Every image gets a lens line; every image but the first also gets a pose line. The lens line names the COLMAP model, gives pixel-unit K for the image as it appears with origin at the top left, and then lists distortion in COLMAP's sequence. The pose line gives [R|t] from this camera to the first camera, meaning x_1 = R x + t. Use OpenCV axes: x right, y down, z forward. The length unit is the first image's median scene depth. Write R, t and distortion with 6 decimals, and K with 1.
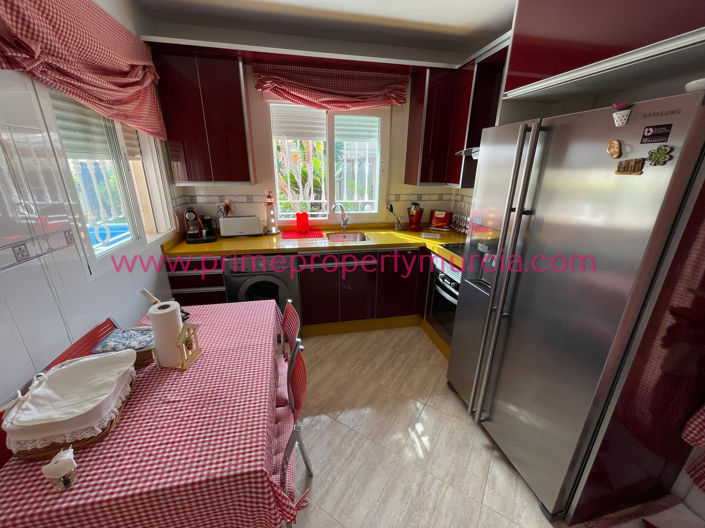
lens RADIAL K [[284.9, 0, 355.1], [0, 284.9, 264.2], [0, 0, 1]] dist [-0.002638, -0.000053]
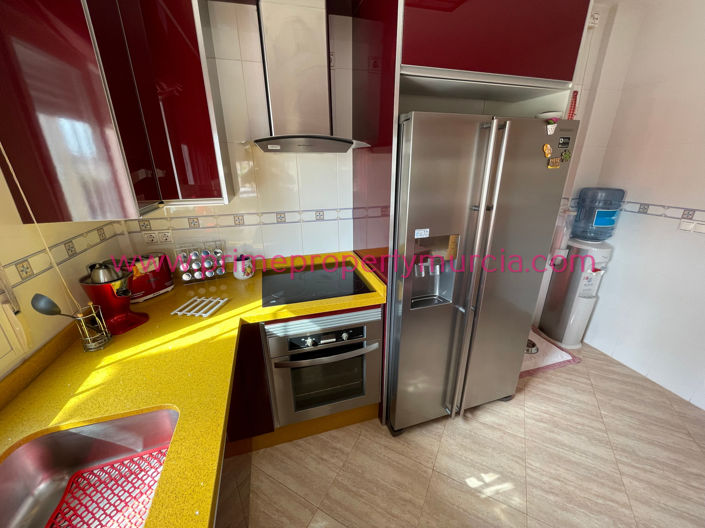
lens RADIAL K [[284.9, 0, 355.1], [0, 284.9, 264.2], [0, 0, 1]] dist [-0.002638, -0.000053]
pose [[-0.081439, -0.354468, 0.931515, -0.300161], [0.328378, 0.872893, 0.360869, -0.403187], [-0.941029, 0.335278, 0.045312, 1.112212]]
